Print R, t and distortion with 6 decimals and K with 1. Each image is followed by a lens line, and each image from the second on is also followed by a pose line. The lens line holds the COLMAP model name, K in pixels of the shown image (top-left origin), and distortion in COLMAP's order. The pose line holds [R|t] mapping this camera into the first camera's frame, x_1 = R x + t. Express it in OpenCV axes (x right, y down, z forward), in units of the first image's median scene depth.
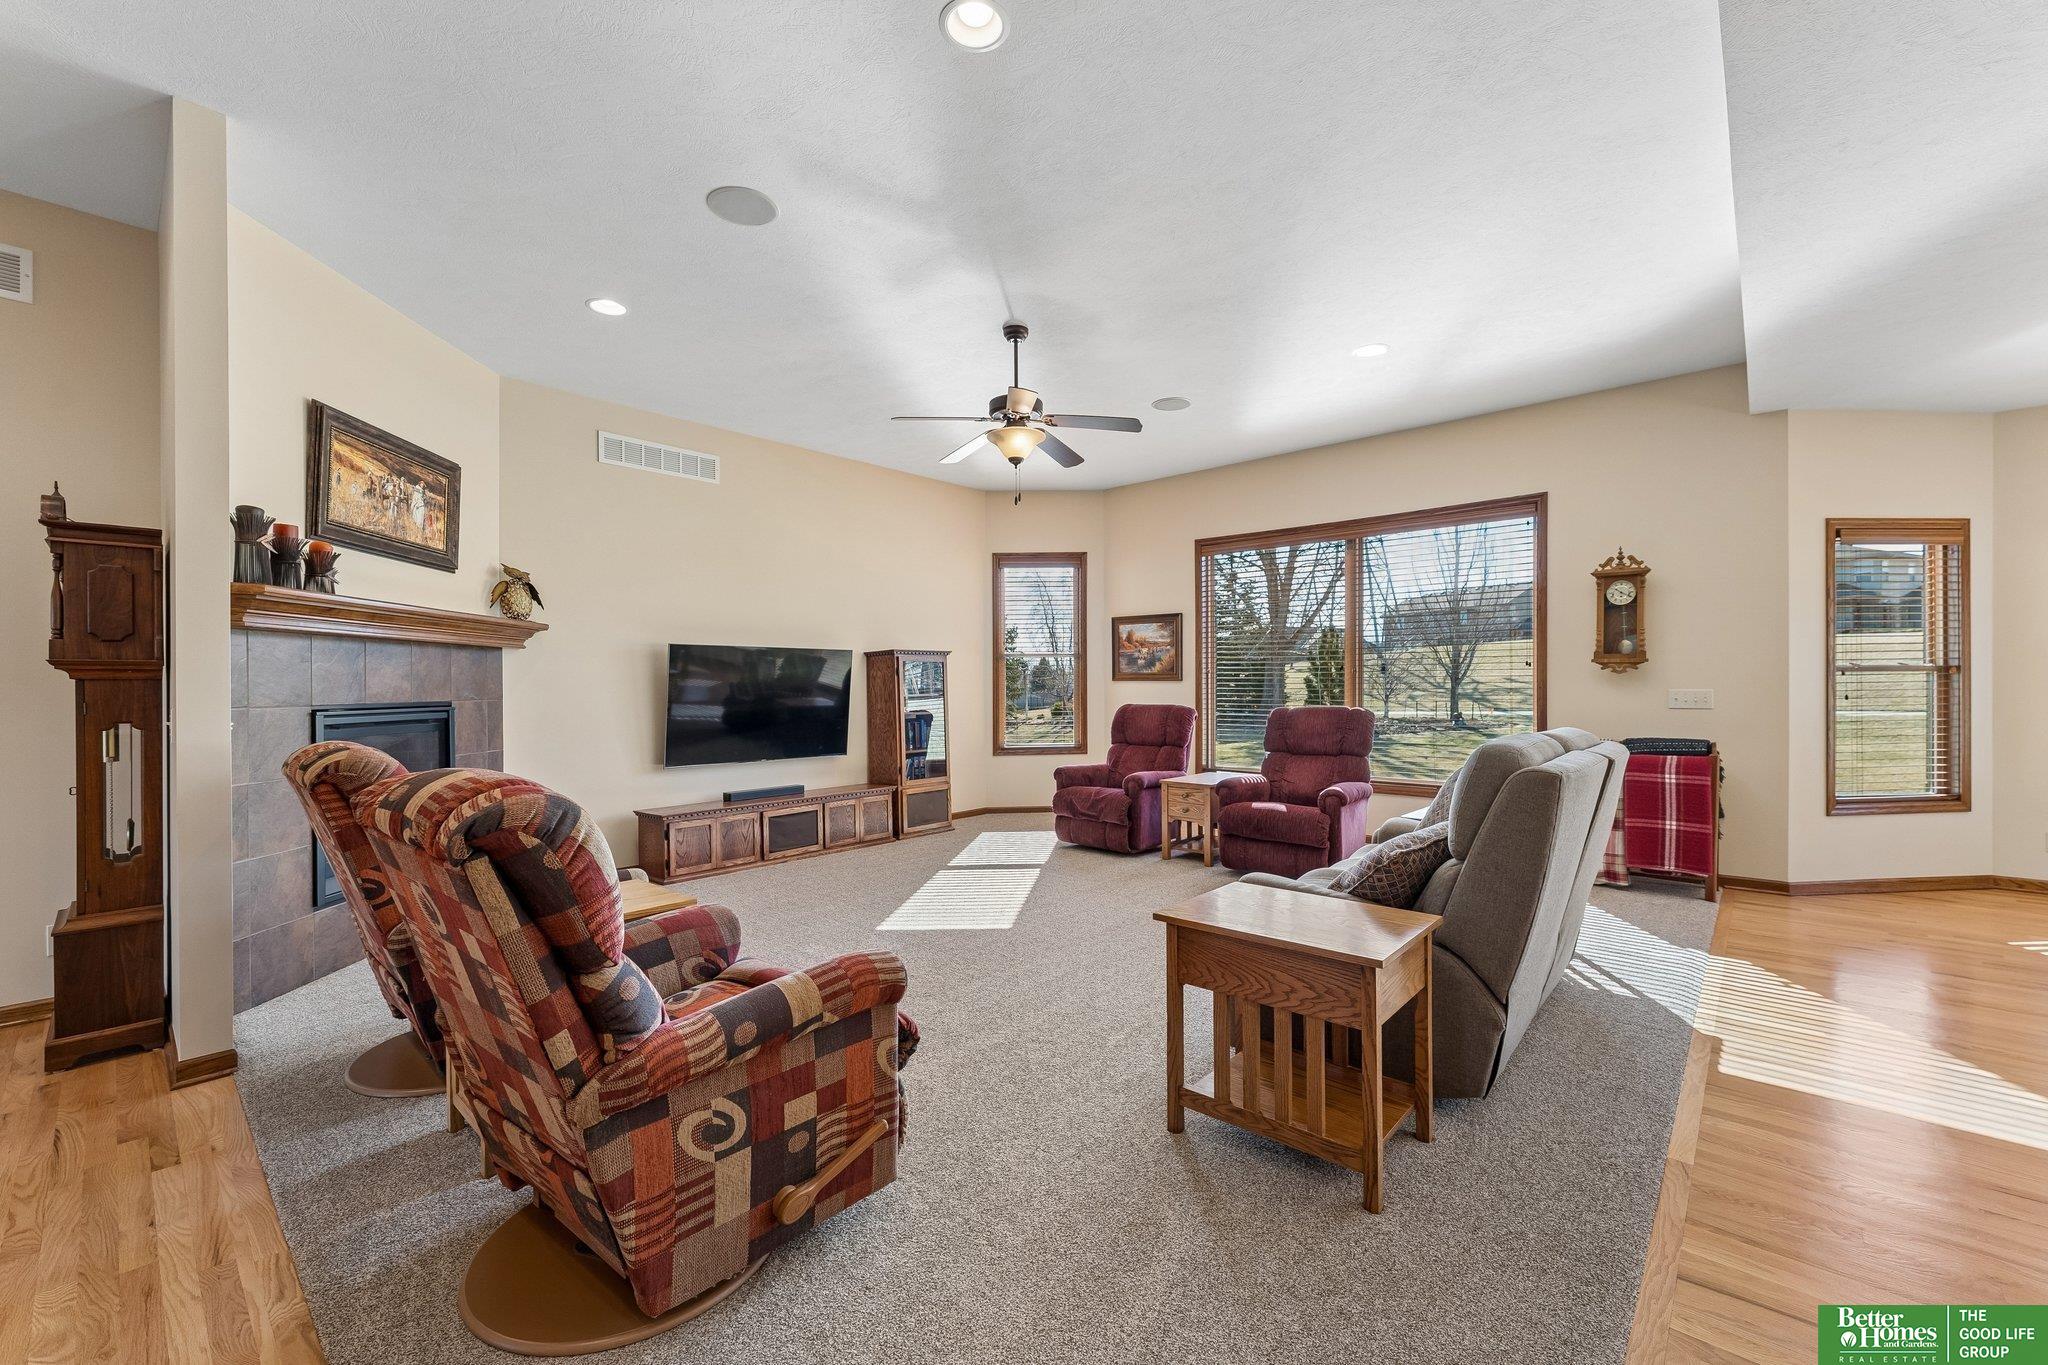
lens RADIAL K [[838.6, 0, 1019.3], [0, 838.6, 681.2], [0, 0, 1]] dist [0.001402, 0.000241]
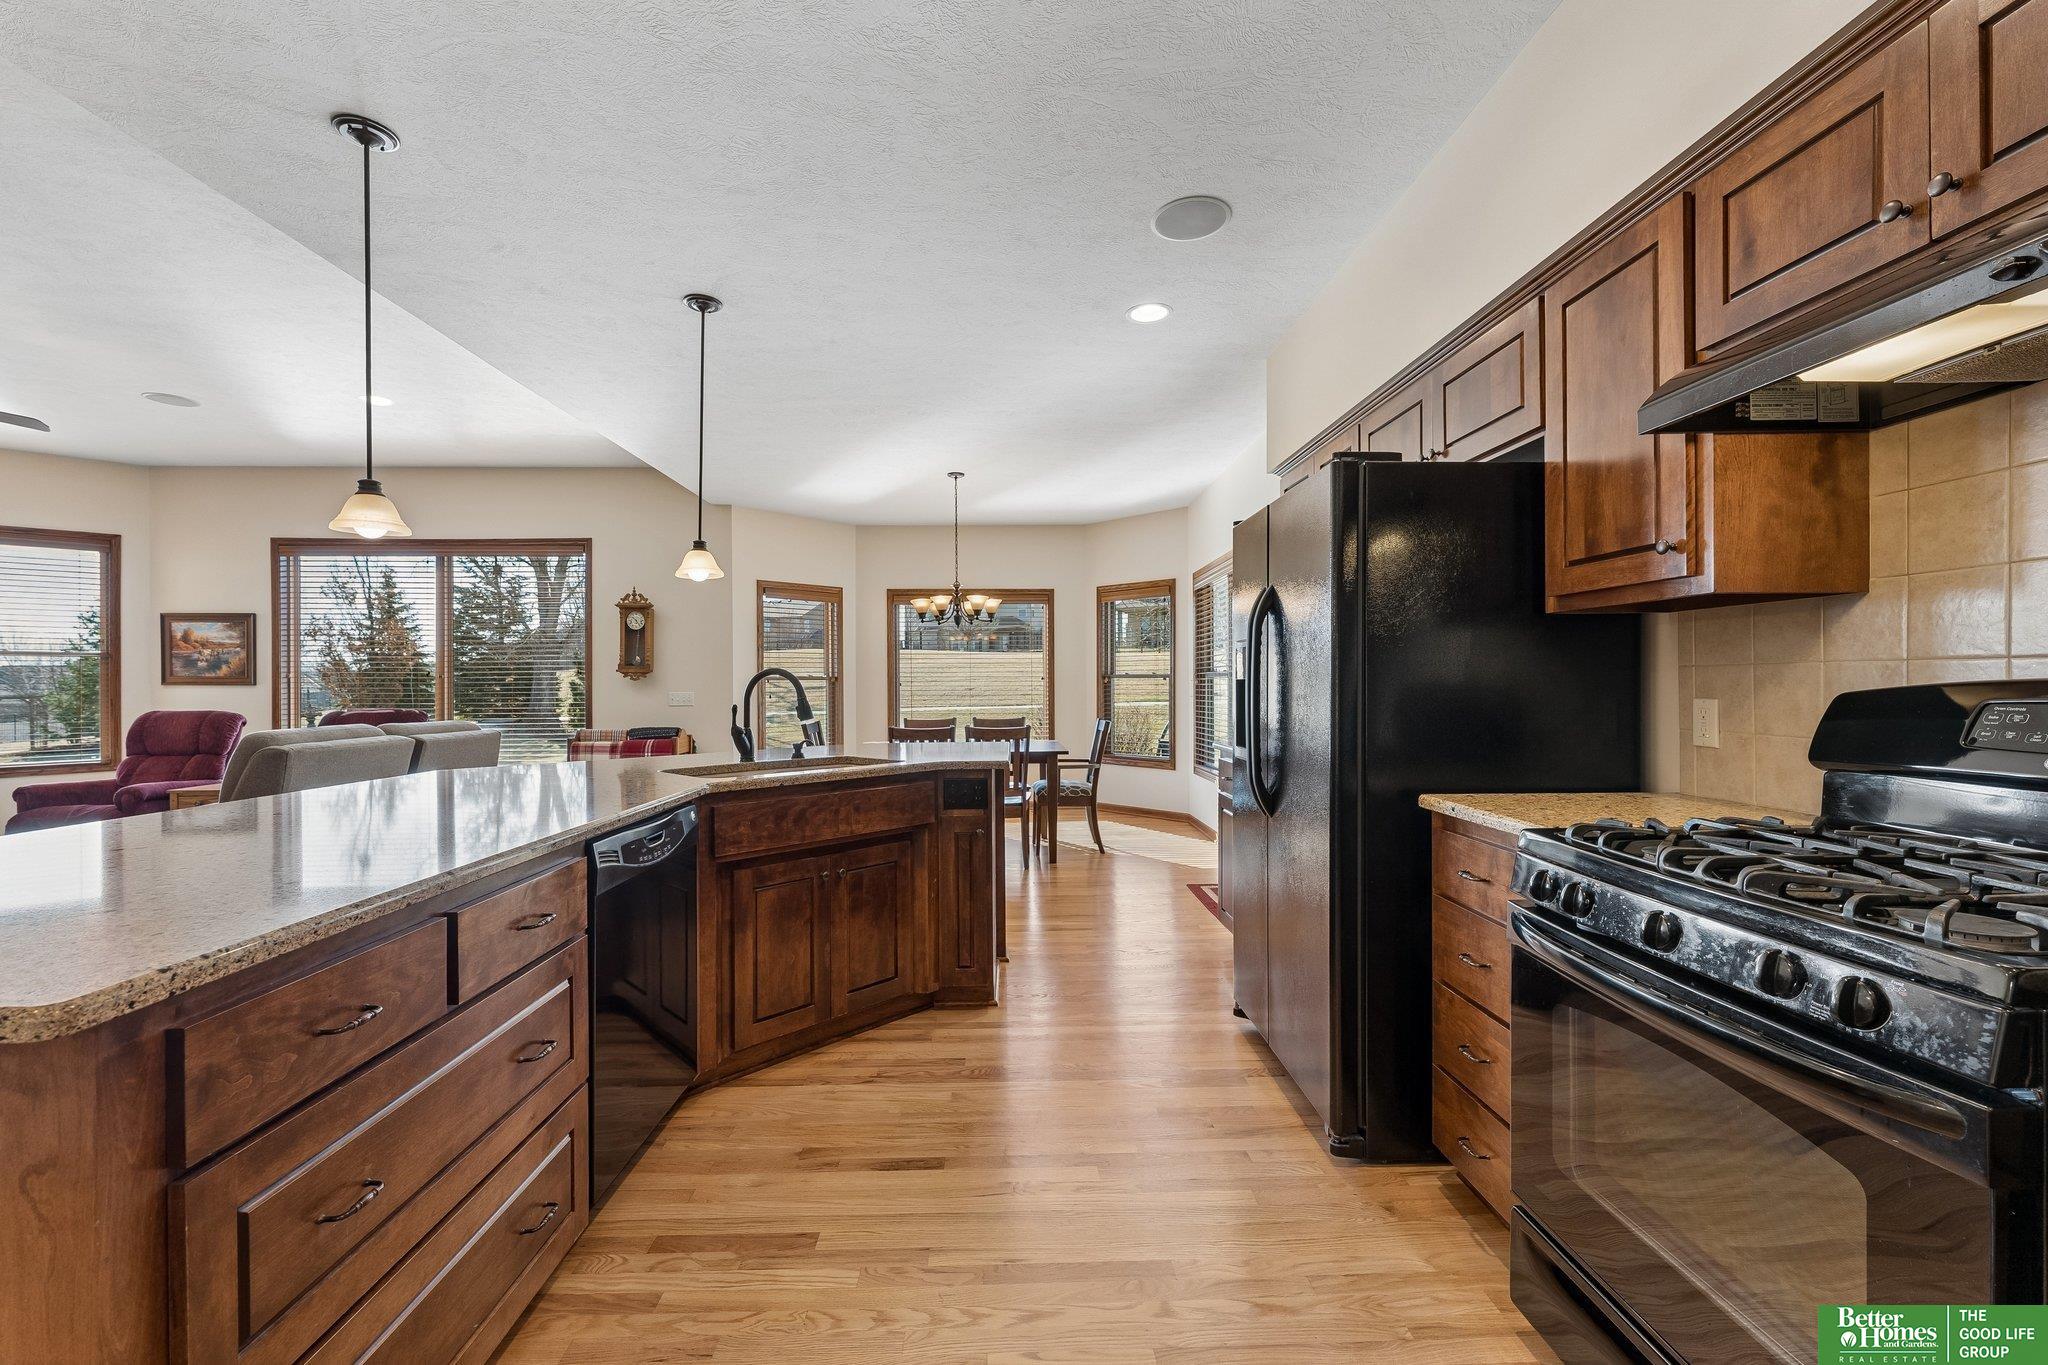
lens RADIAL K [[838.6, 0, 1024.3], [0, 838.6, 680.8], [0, 0, 1]] dist [0.001402, 0.000241]
pose [[0.722264, 0.005081, 0.691599, 0.163373], [-0.002036, 0.999984, -0.005220, -0.002249], [-0.691614, 0.002362, 0.722263, -0.279240]]
